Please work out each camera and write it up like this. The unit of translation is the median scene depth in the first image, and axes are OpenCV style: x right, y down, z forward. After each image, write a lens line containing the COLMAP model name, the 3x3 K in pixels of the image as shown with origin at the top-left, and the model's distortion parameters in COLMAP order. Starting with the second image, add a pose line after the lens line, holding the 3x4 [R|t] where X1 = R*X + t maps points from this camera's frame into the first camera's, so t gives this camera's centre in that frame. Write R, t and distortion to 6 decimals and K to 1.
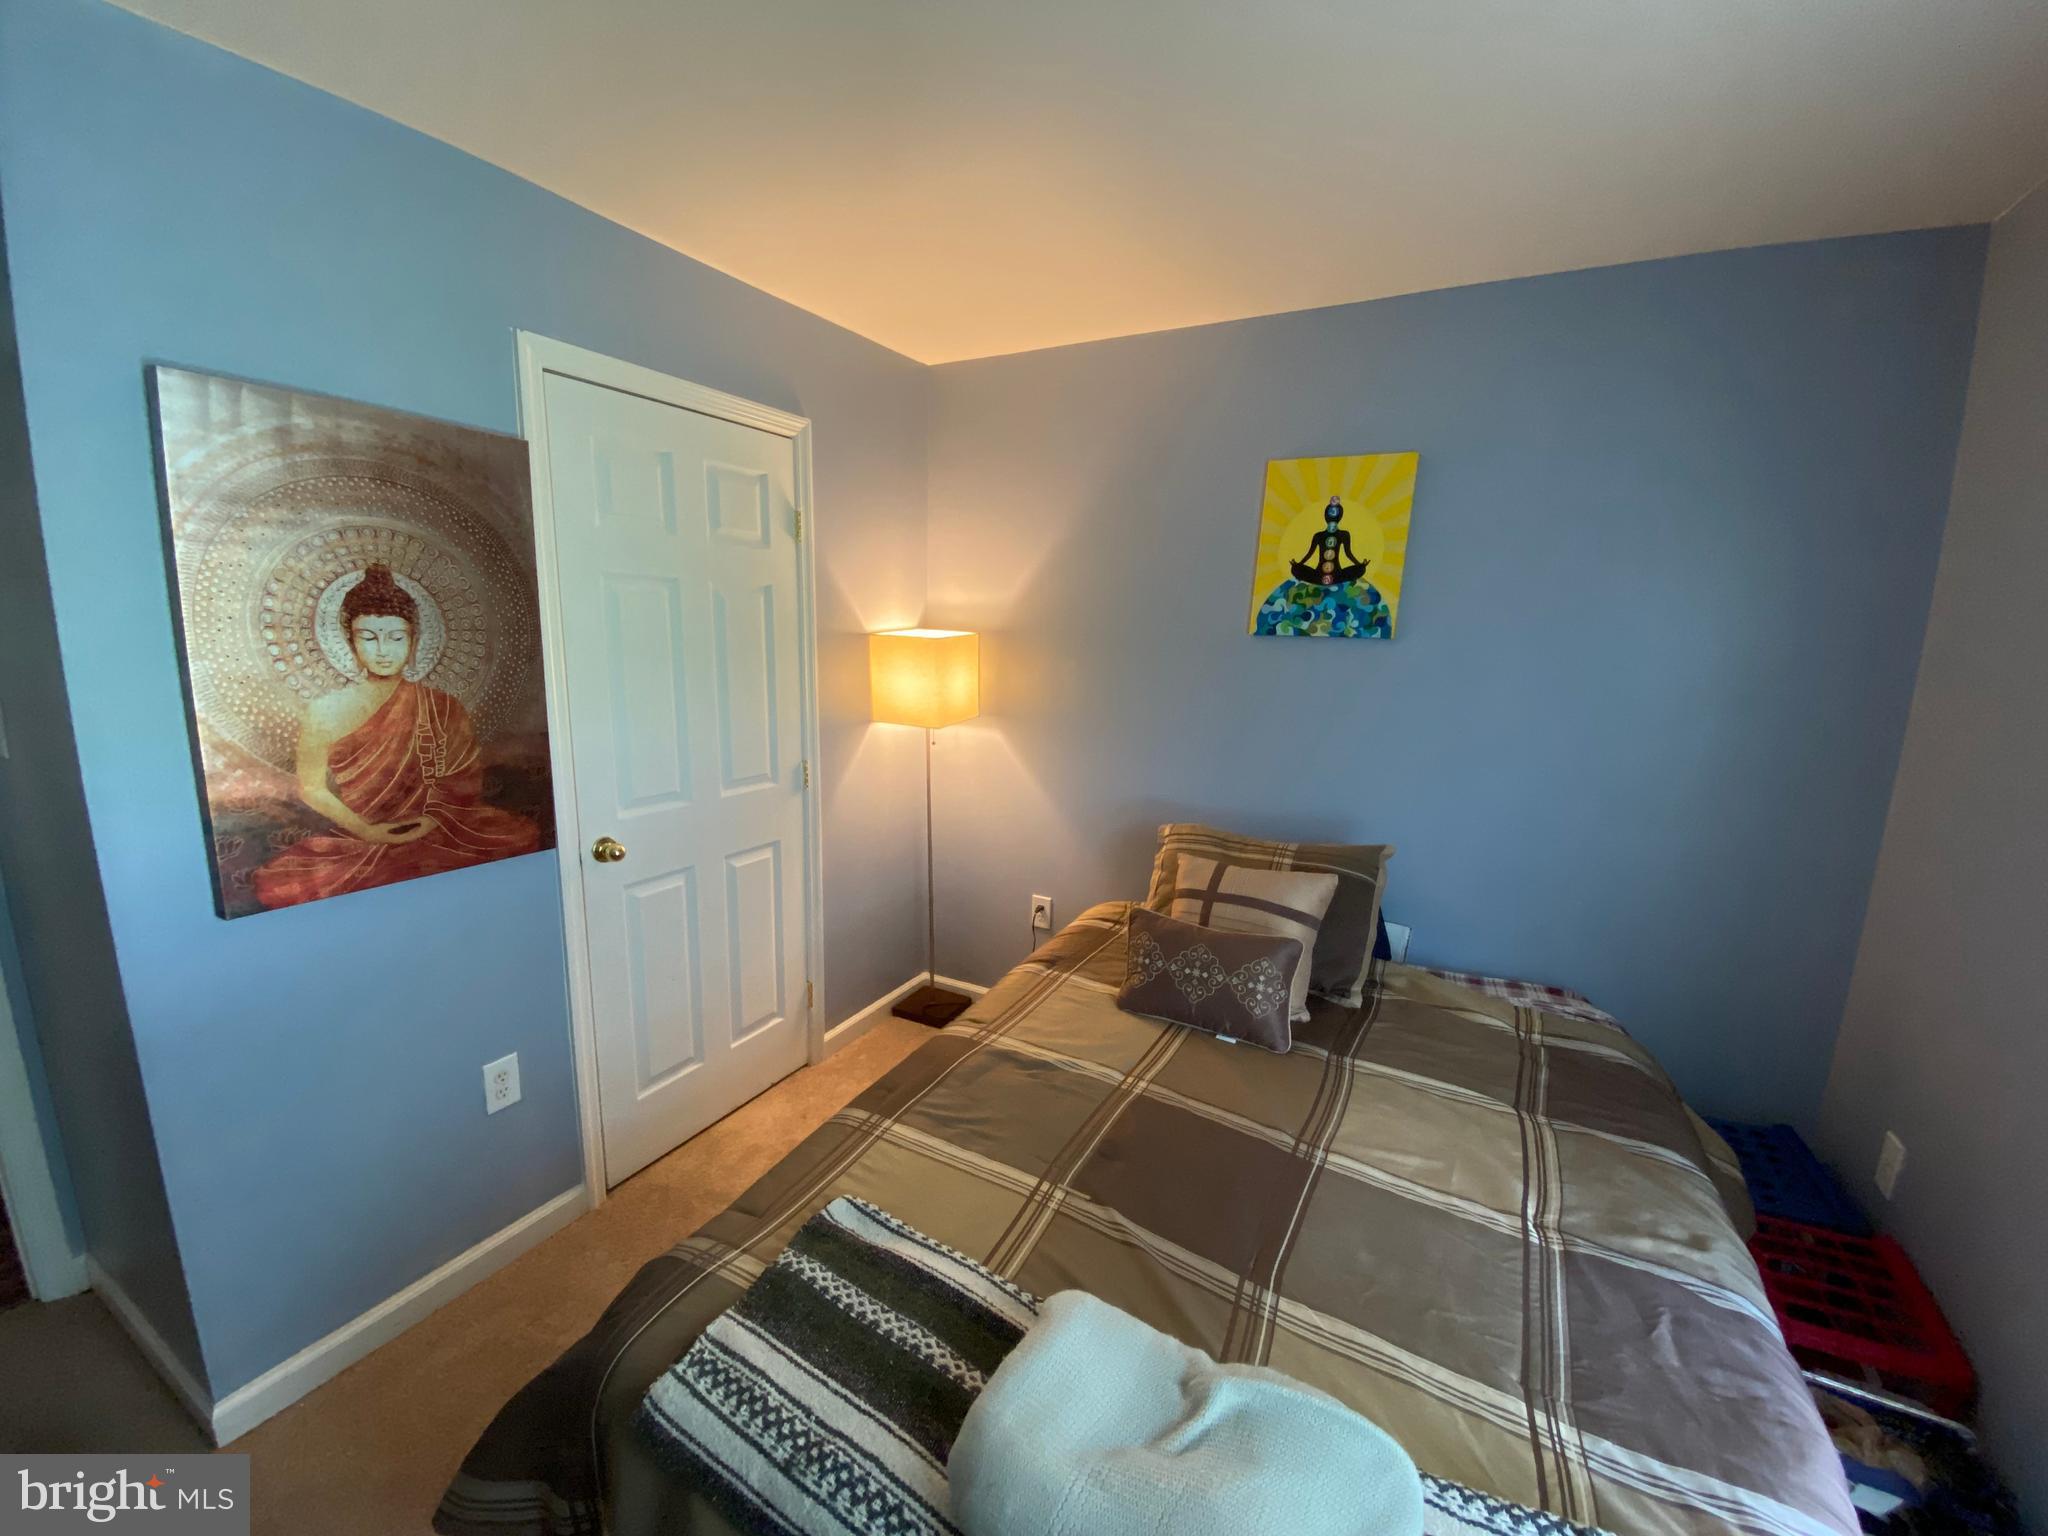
lens RADIAL K [[850.3, 0, 1015.6], [0, 850.3, 765.3], [0, 0, 1]] dist [-0.001561, -0.005590]
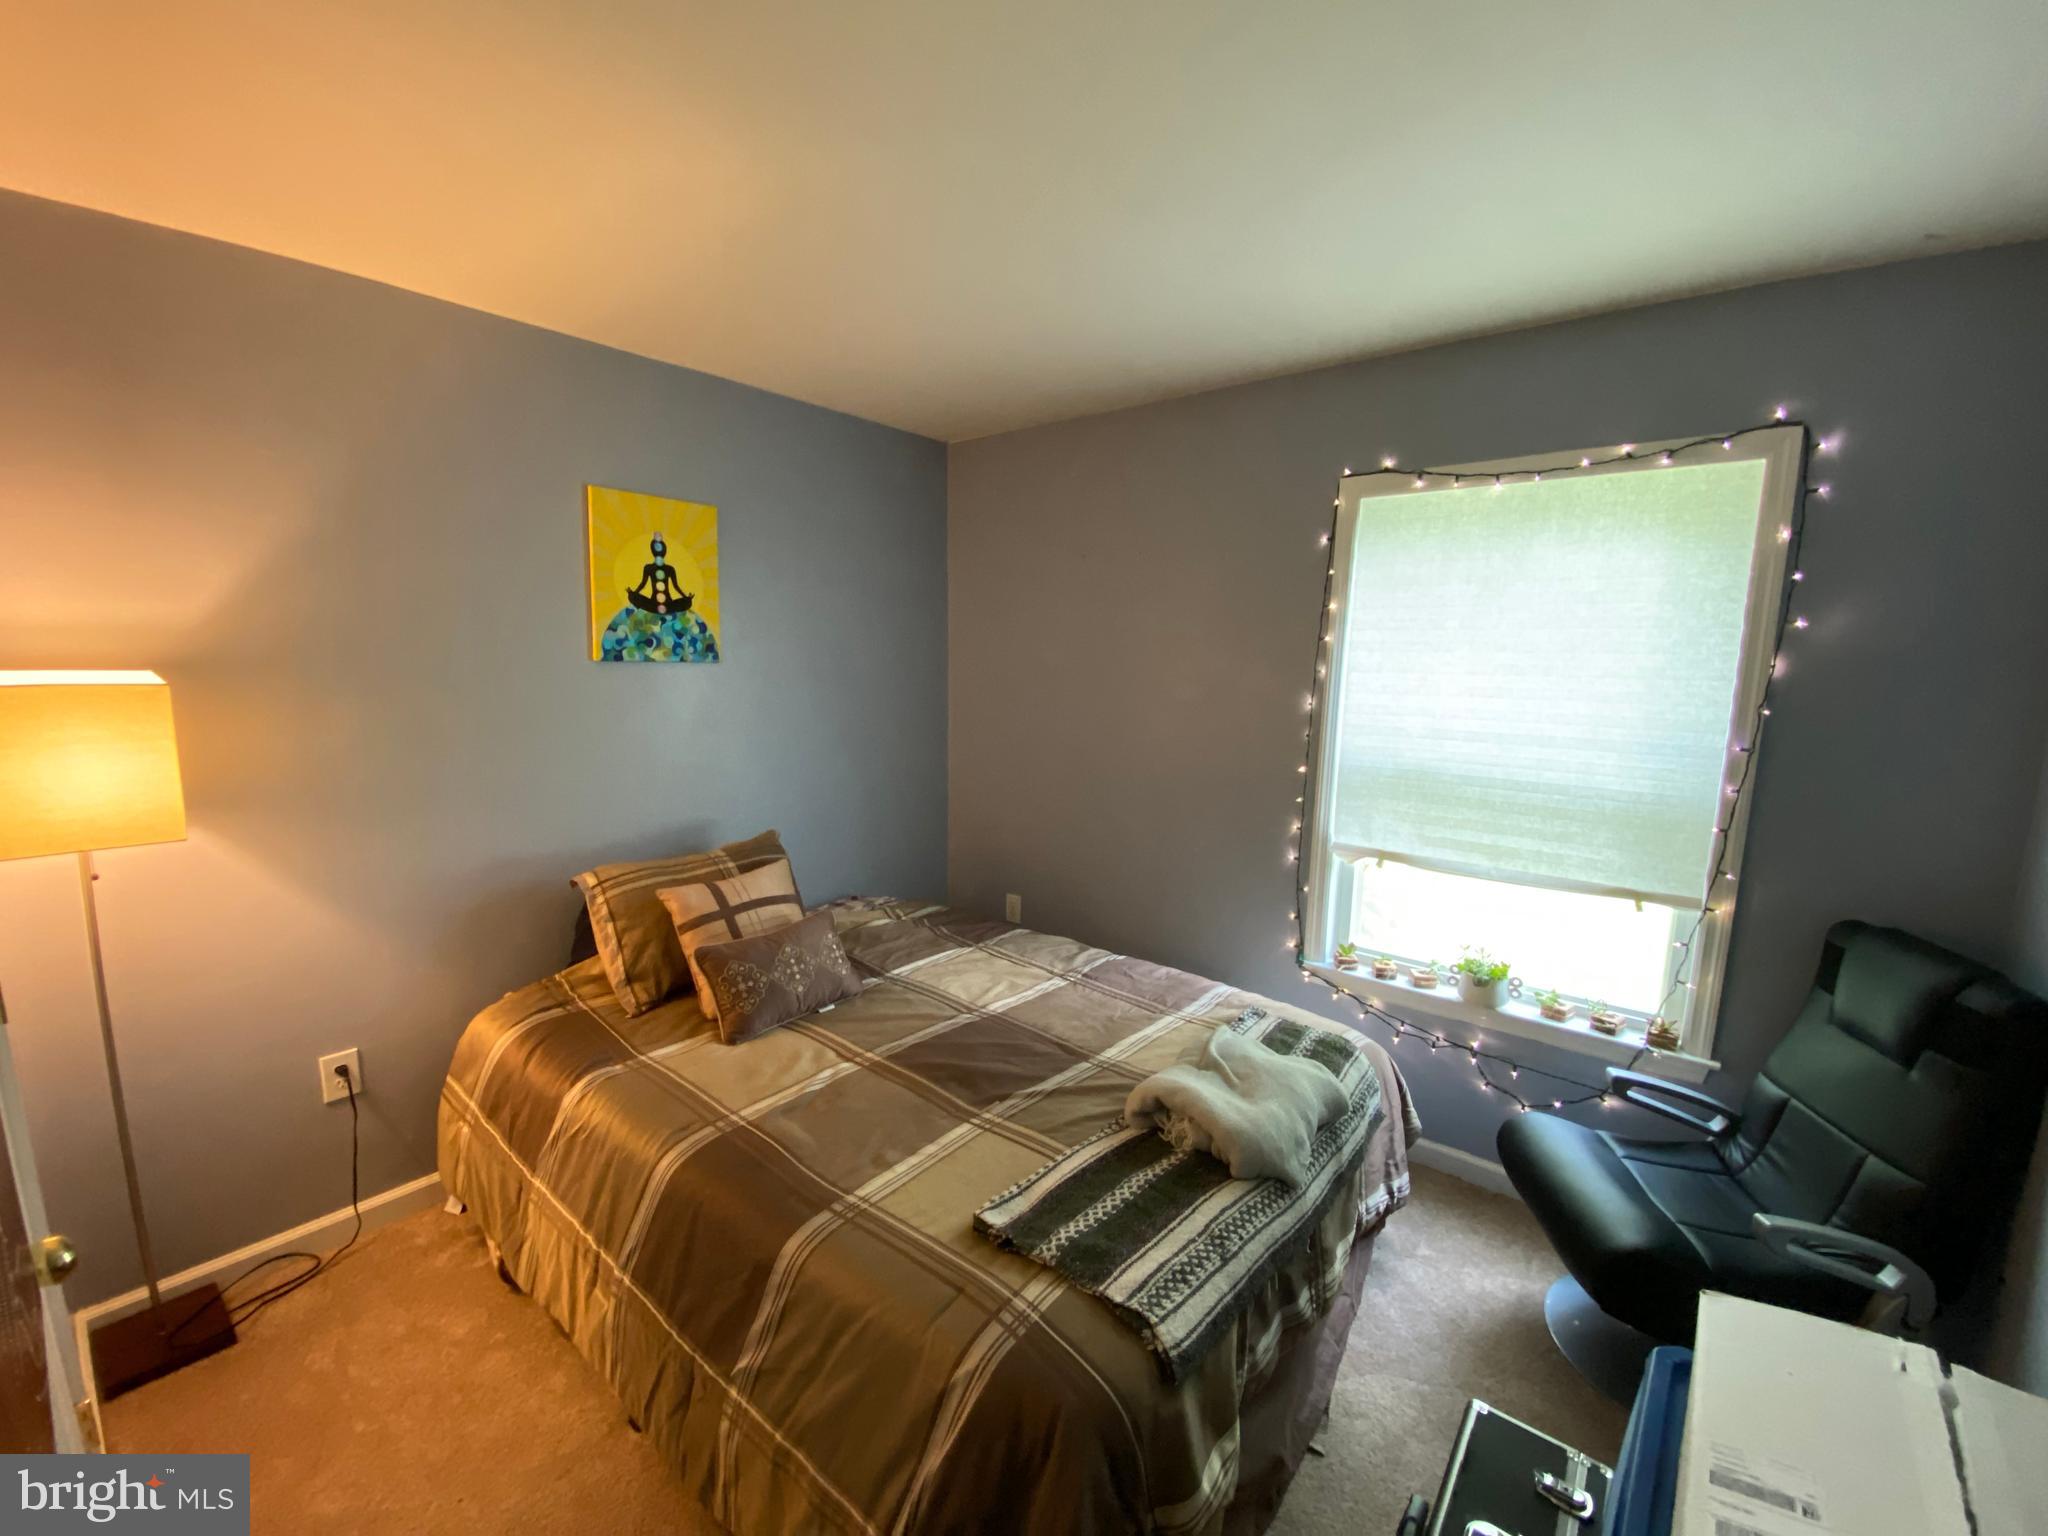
lens RADIAL K [[850.3, 0, 1014.1], [0, 850.3, 767.3], [0, 0, 1]] dist [-0.001561, -0.005590]
pose [[0.162123, -0.154988, 0.974523, -0.663656], [0.153099, 0.979580, 0.130323, -0.096942], [-0.974821, 0.128070, 0.182541, 0.403992]]
